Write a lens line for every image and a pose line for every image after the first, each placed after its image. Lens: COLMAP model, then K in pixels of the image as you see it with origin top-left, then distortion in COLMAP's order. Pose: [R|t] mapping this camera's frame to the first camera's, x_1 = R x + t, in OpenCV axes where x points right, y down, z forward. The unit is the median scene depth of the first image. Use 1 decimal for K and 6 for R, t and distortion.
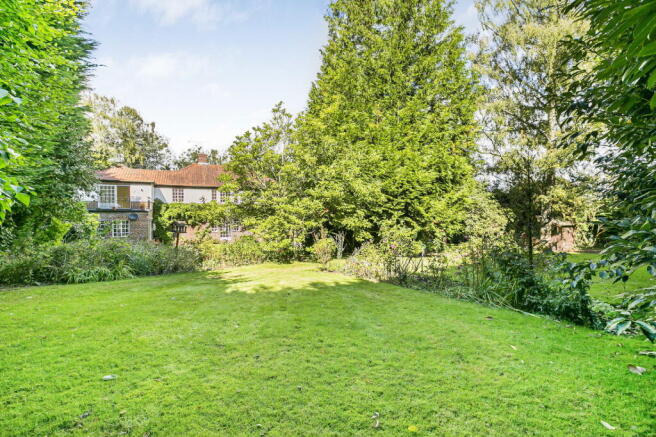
lens RADIAL K [[300.5, 0, 327.1], [0, 300.5, 220.1], [0, 0, 1]] dist [0.001504, 0.000091]
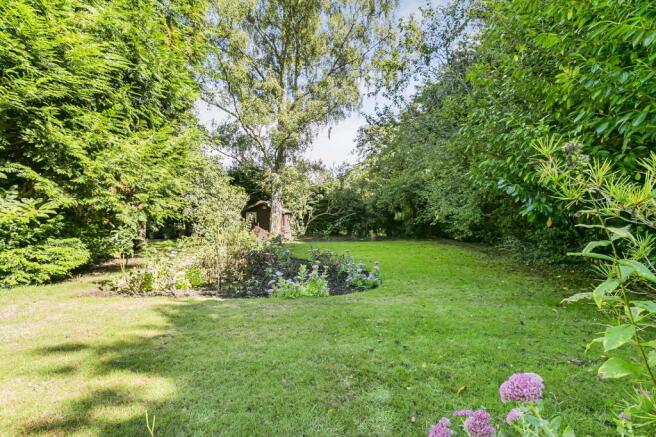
lens RADIAL K [[312.0, 0, 326.9], [0, 312.0, 219.5], [0, 0, 1]] dist [0.000124, 0.000160]
pose [[0.611919, 0.006158, 0.790897, 0.200801], [-0.028744, 0.999482, 0.014457, 0.034972], [-0.790398, -0.031580, 0.611779, 0.527954]]
